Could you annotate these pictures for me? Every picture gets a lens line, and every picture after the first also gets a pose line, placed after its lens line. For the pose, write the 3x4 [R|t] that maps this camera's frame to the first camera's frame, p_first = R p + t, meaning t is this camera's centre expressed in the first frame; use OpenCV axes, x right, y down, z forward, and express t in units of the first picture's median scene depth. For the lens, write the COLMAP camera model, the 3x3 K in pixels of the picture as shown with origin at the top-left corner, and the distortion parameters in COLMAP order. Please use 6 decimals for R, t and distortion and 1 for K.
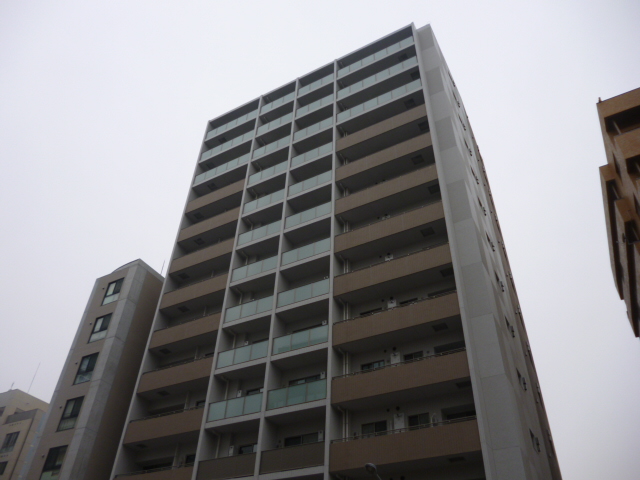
lens RADIAL K [[531.3, 0, 320.0], [0, 531.3, 240.0], [0, 0, 1]] dist [-0.001895, -0.002350]
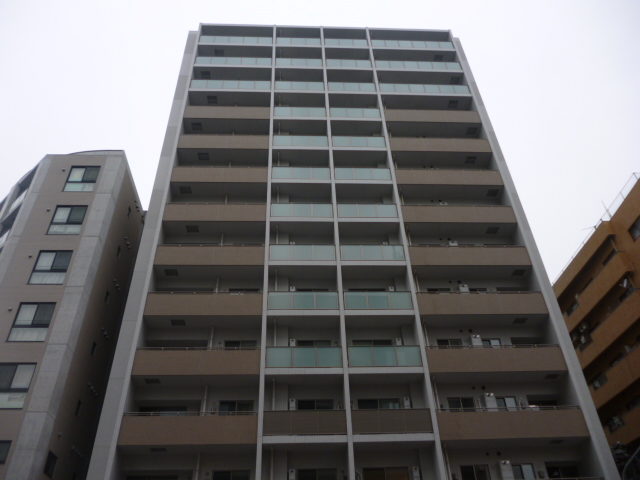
lens RADIAL K [[520.3, 0, 319.7], [0, 520.3, 269.3], [0, 0, 1]] dist [0.001047, 0.000421]
pose [[0.849846, 0.268978, 0.453225, -0.506265], [-0.292622, 0.956045, -0.018690, 0.169461], [-0.438331, -0.116740, 0.891200, 0.226545]]
